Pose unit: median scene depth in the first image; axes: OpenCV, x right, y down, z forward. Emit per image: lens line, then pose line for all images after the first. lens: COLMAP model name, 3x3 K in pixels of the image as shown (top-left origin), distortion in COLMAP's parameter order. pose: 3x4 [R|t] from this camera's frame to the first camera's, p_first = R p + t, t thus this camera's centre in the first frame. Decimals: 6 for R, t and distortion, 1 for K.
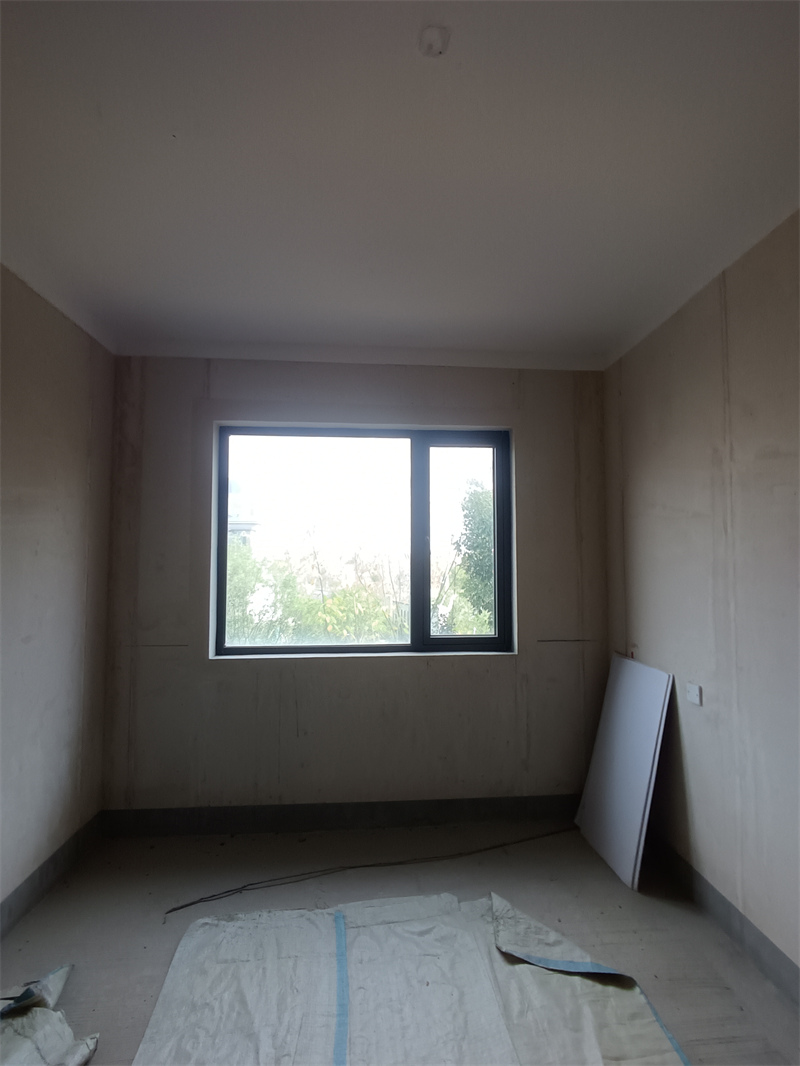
lens RADIAL K [[492.7, 0, 403.9], [0, 492.7, 536.5], [0, 0, 1]] dist [-0.007823, 0.004998]
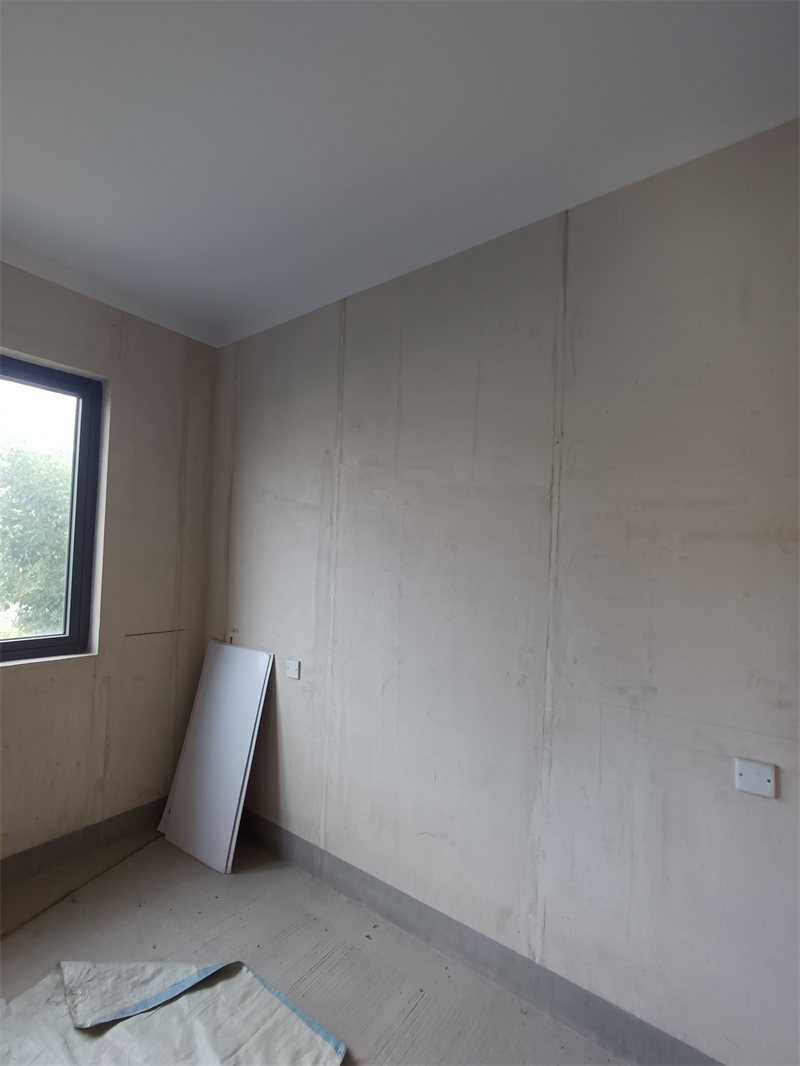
lens RADIAL K [[492.7, 0, 401.7], [0, 492.7, 537.4], [0, 0, 1]] dist [-0.007823, 0.004998]
pose [[0.644105, 0.049730, 0.763319, -0.114008], [-0.071426, 0.997435, -0.004712, 0.016214], [-0.761595, -0.051486, 0.646005, 0.128389]]
